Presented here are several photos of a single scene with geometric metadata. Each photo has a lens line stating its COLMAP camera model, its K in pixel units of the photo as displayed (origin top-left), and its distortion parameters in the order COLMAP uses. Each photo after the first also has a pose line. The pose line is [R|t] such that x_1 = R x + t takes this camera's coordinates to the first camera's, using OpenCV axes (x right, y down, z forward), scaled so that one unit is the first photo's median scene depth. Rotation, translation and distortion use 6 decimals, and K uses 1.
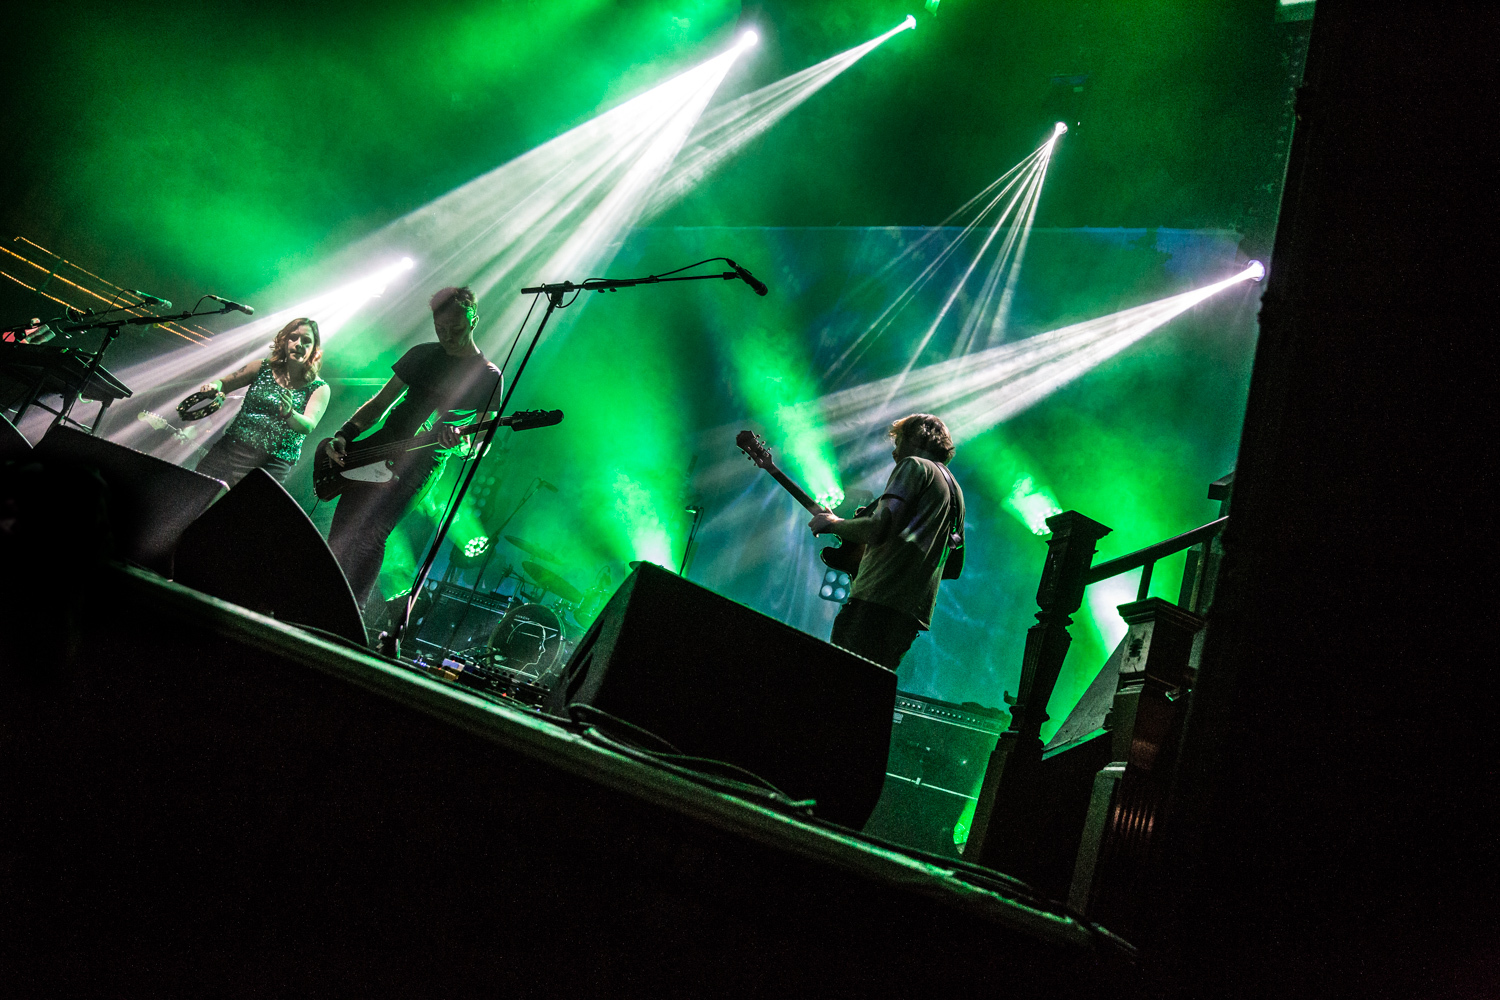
lens RADIAL K [[1018.6, 0, 666.4], [0, 1018.6, 501.5], [0, 0, 1]] dist [-0.003737, 0.000000]
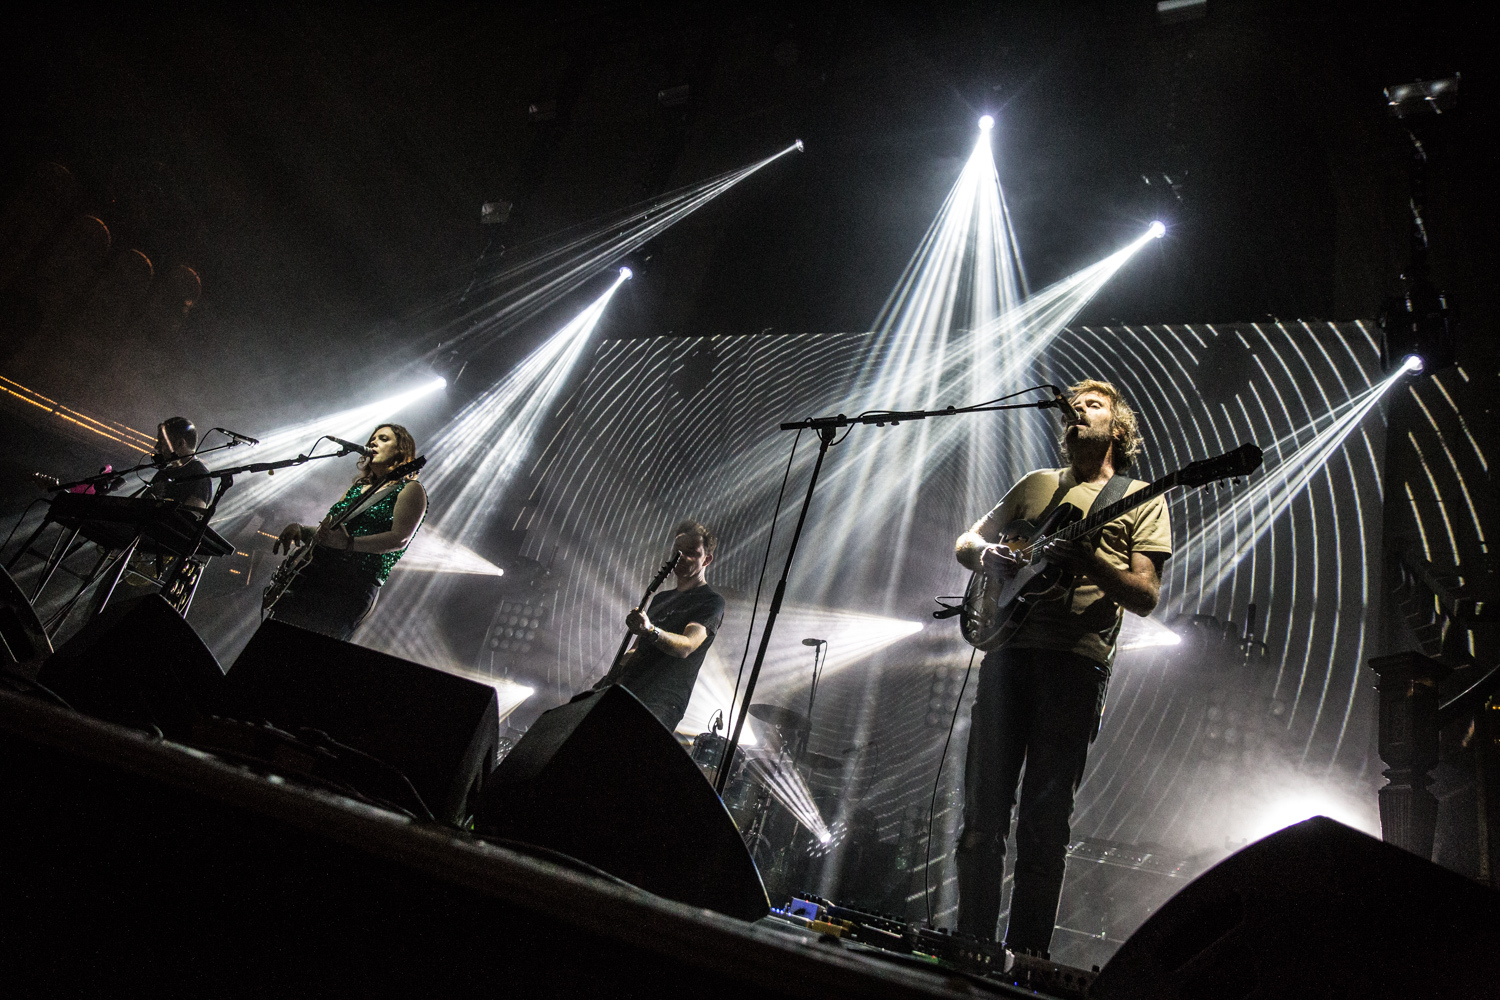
lens RADIAL K [[1018.6, 0, 666.4], [0, 1018.6, 501.5], [0, 0, 1]] dist [-0.003737, 0.000000]
pose [[0.993165, -0.034348, 0.111547, -0.343899], [0.045545, 0.994001, -0.099441, -0.063001], [-0.107462, 0.103842, 0.988771, 0.164122]]
